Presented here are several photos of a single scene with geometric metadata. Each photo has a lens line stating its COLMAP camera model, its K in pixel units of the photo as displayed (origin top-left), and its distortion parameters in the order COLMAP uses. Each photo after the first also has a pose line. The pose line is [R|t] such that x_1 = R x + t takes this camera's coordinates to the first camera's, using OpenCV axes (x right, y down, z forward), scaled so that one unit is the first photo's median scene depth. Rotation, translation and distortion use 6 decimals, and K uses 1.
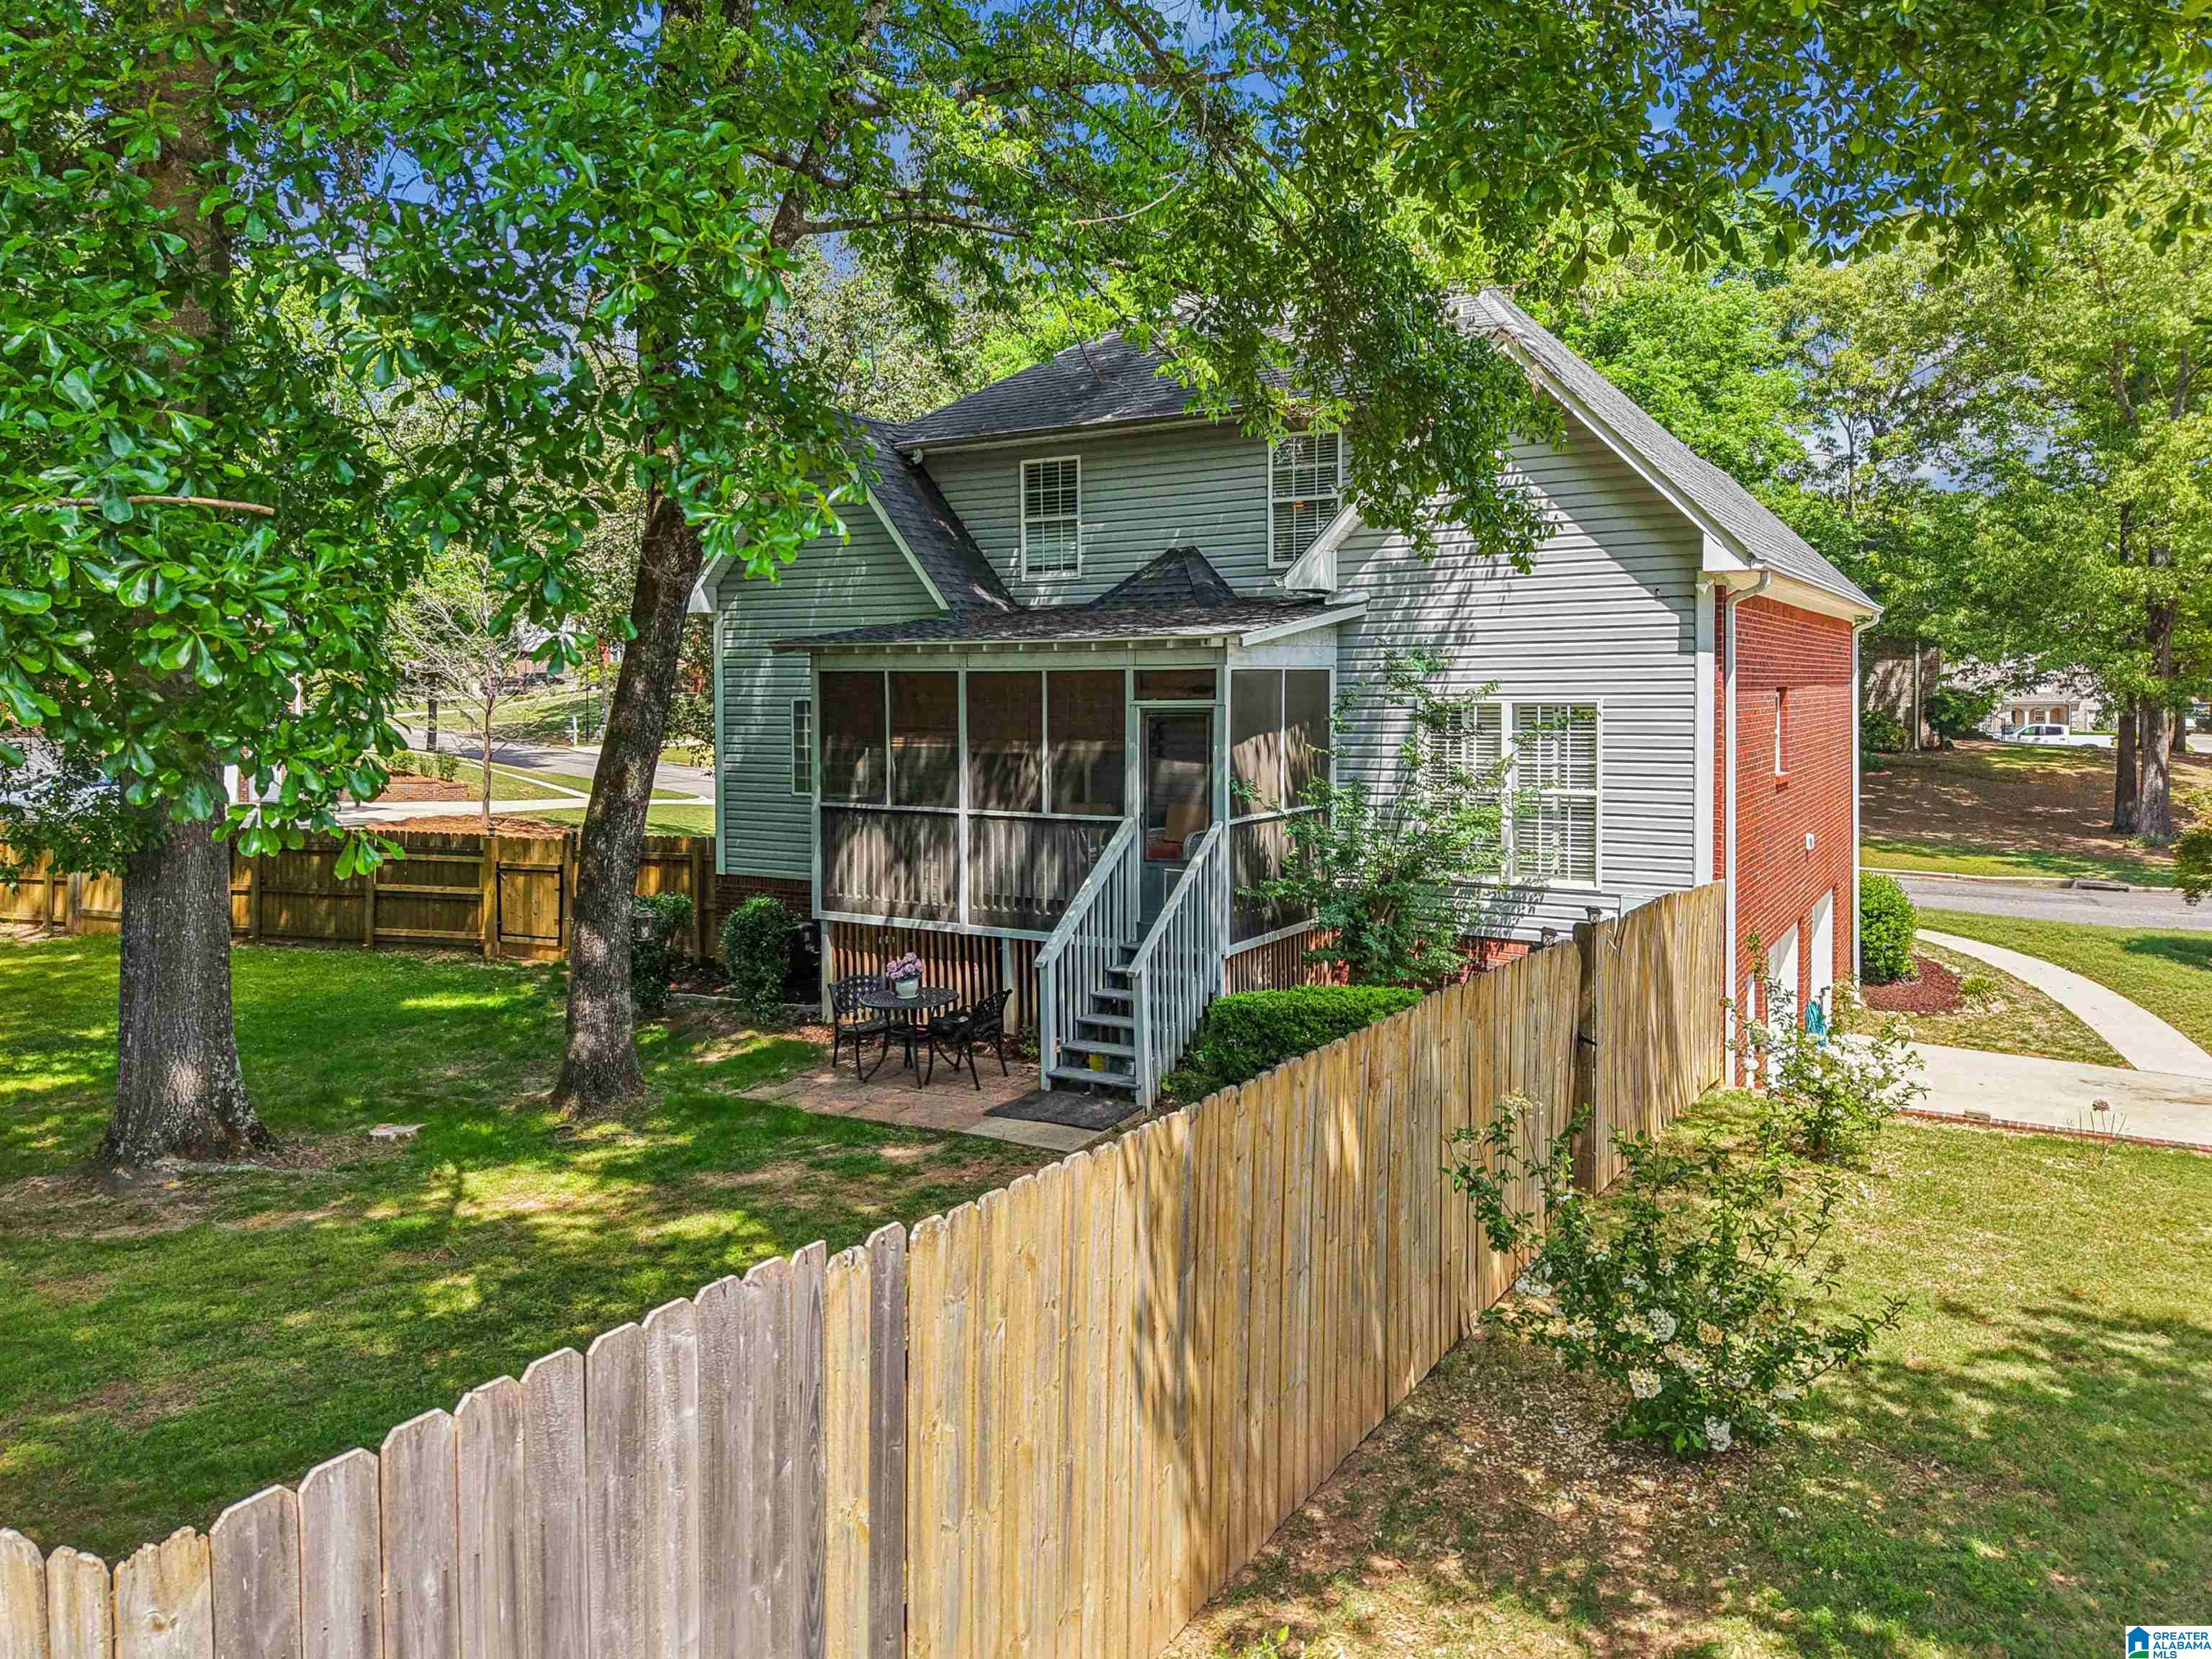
lens RADIAL K [[1571.2, 0, 1094.3], [0, 1571.2, 771.6], [0, 0, 1]] dist [-0.000368, -0.003915]
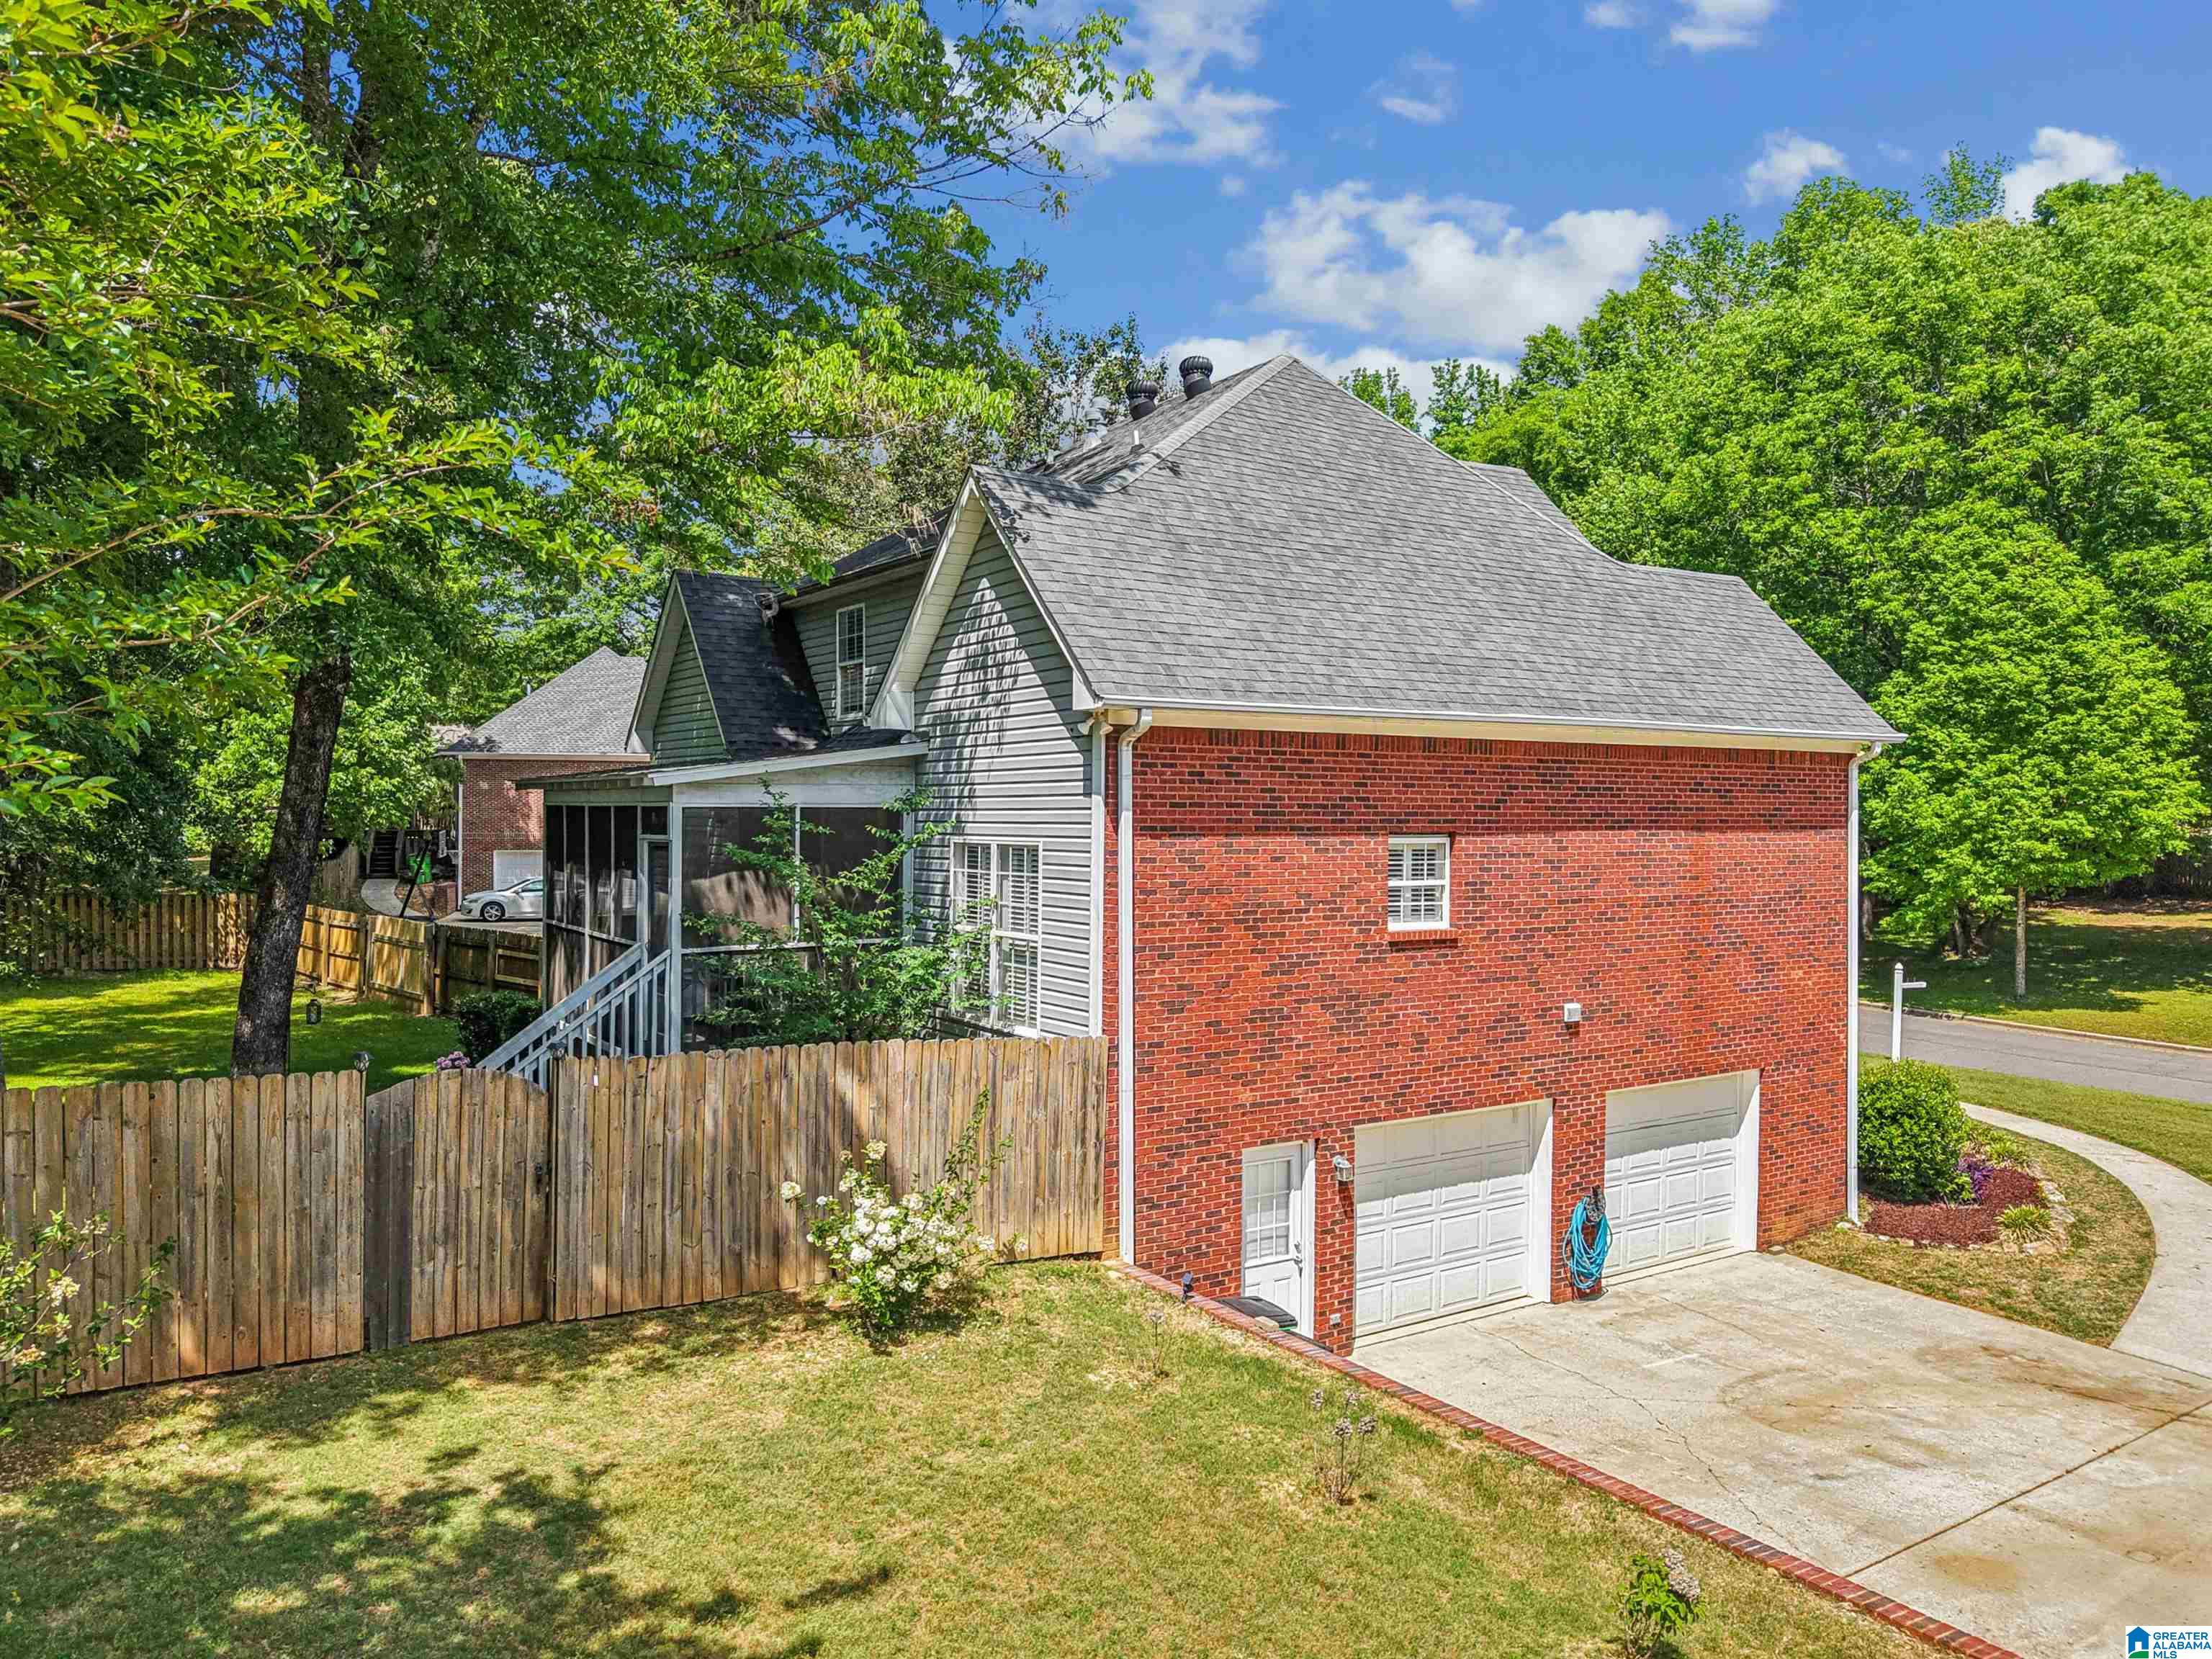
lens RADIAL K [[1573.8, 0, 1106.0], [0, 1573.8, 829.5], [0, 0, 1]] dist [0.004051, 0.000060]
pose [[0.907661, 0.014247, -0.419463, 0.719684], [-0.030465, 0.999024, -0.031989, -0.022280], [0.418598, 0.041814, 0.907209, 0.126665]]
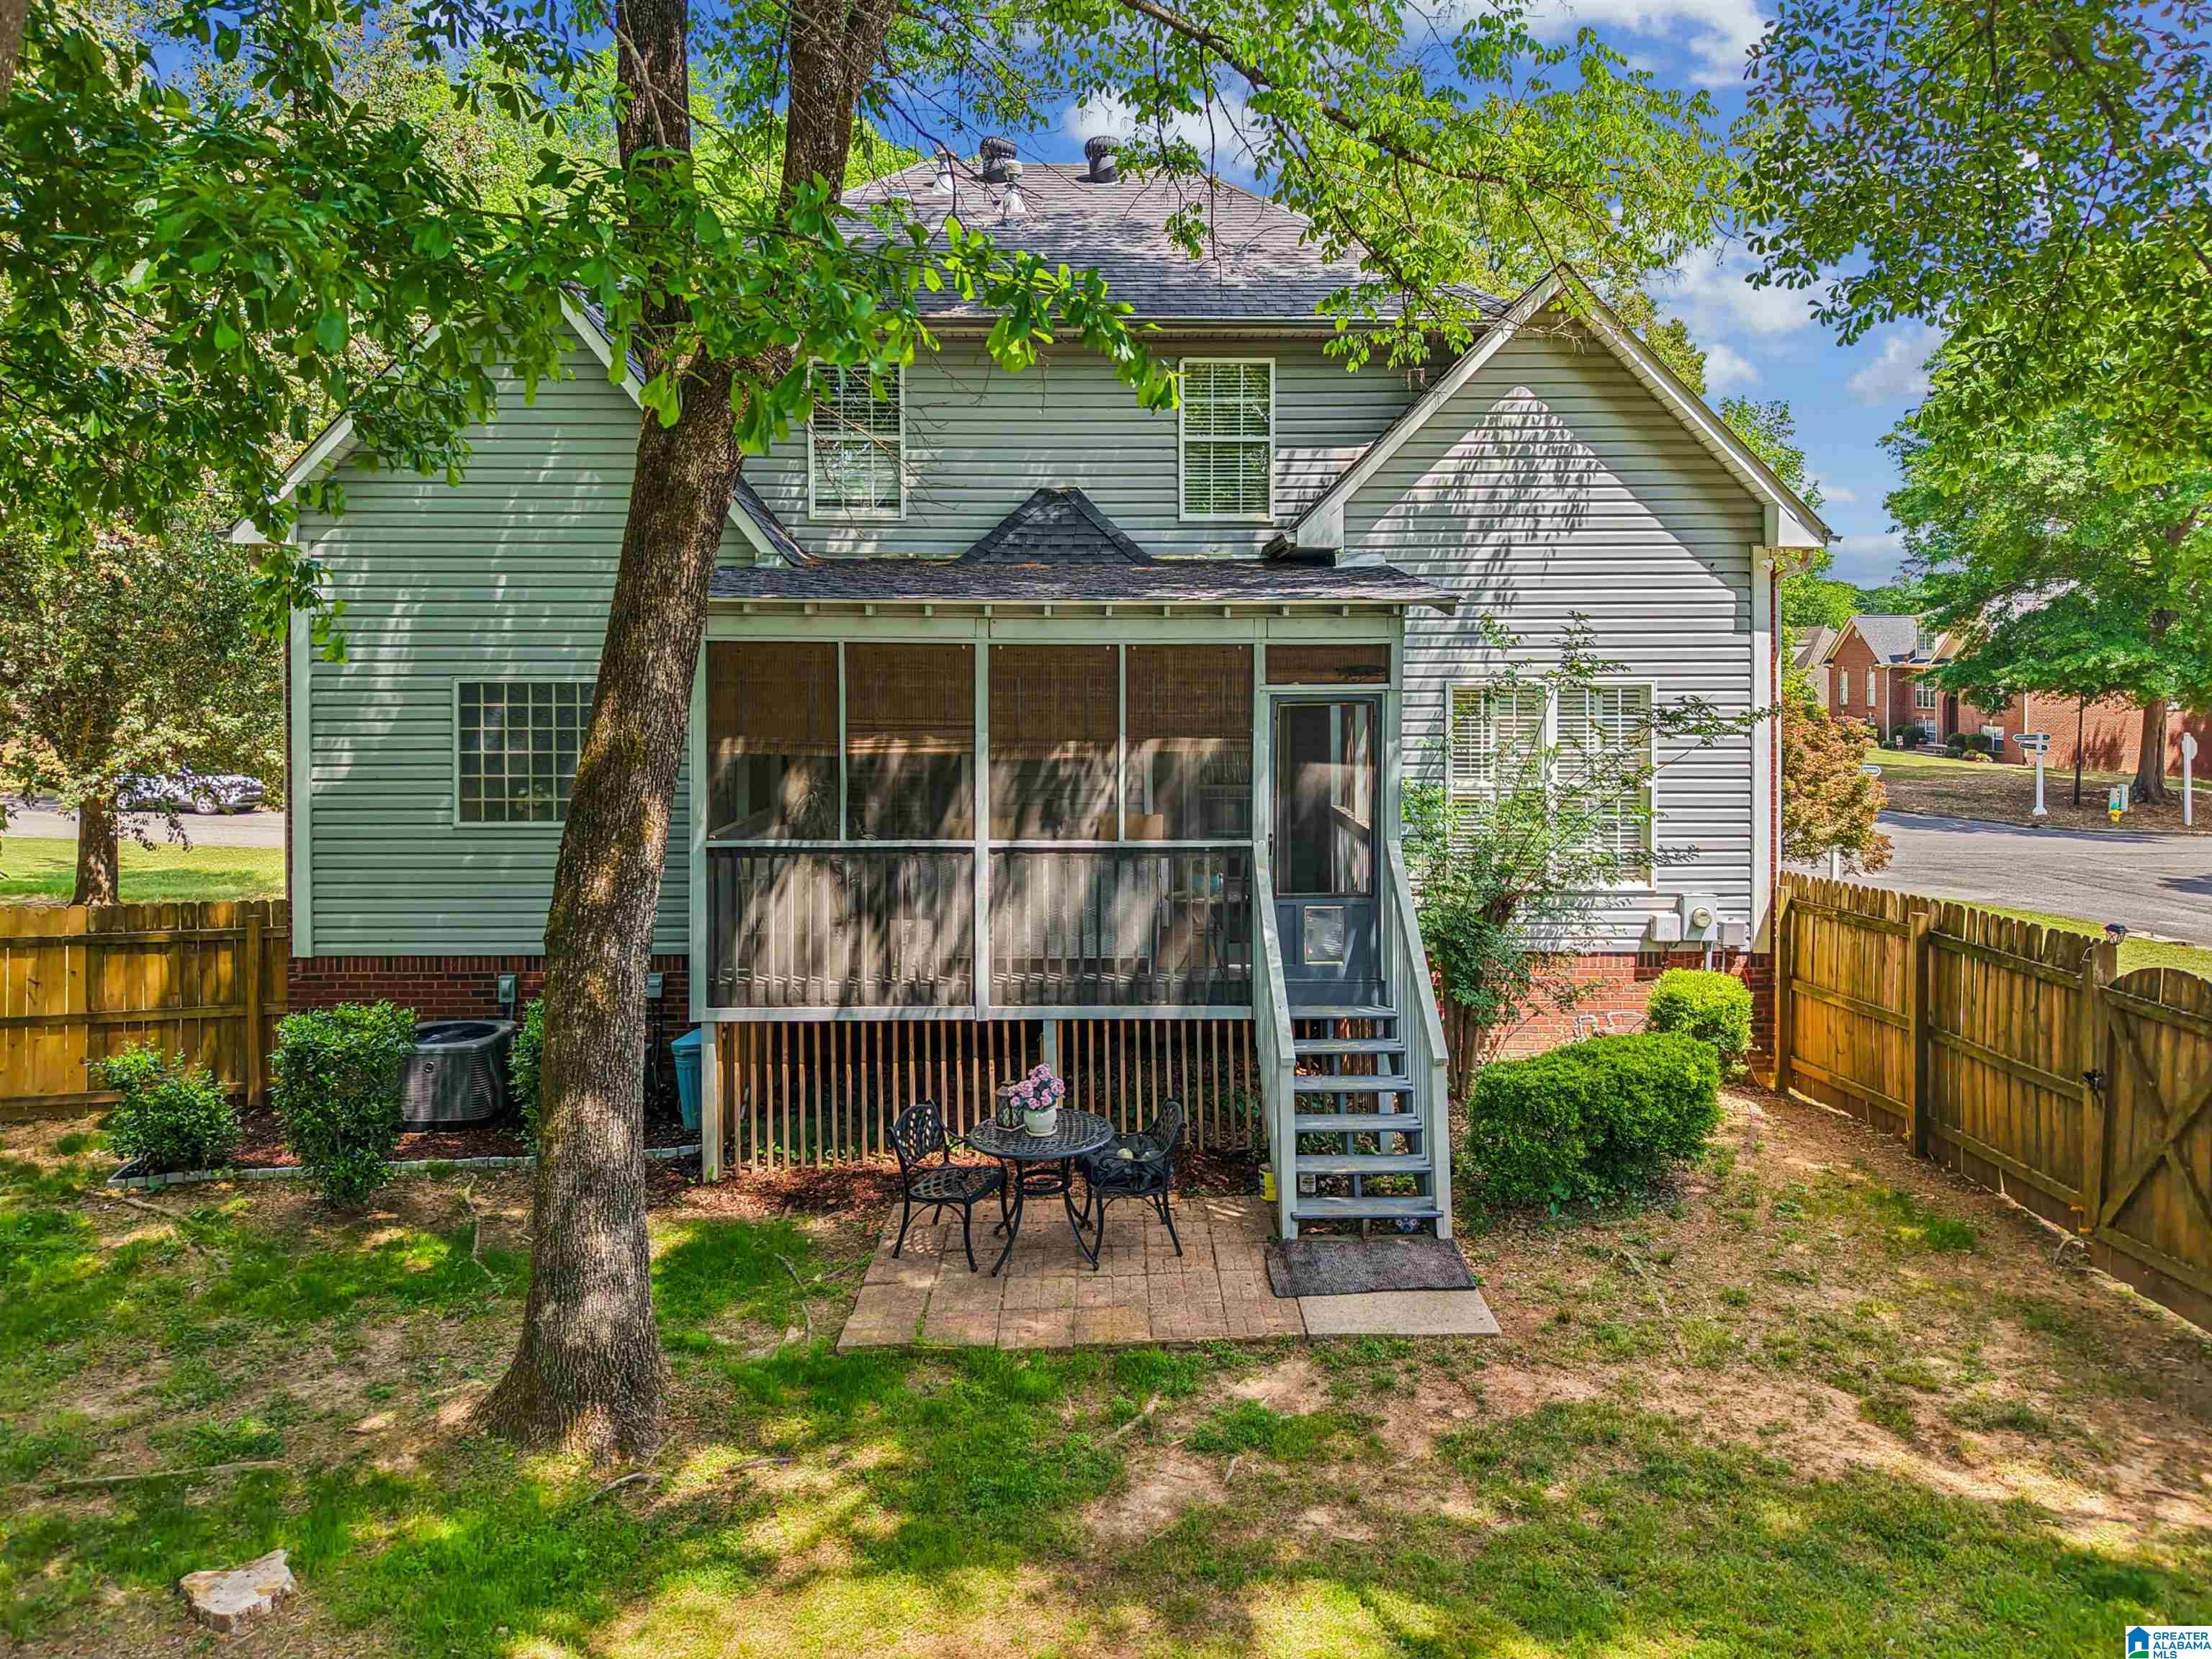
lens RADIAL K [[1594.3, 0, 1166.3], [0, 1594.3, 701.8], [0, 0, 1]] dist [-0.001537, 0.001451]
pose [[0.832700, -0.009642, 0.553640, -0.402113], [0.024533, 0.999509, -0.019491, -0.021544], [-0.553180, 0.029813, 0.832528, 0.361970]]
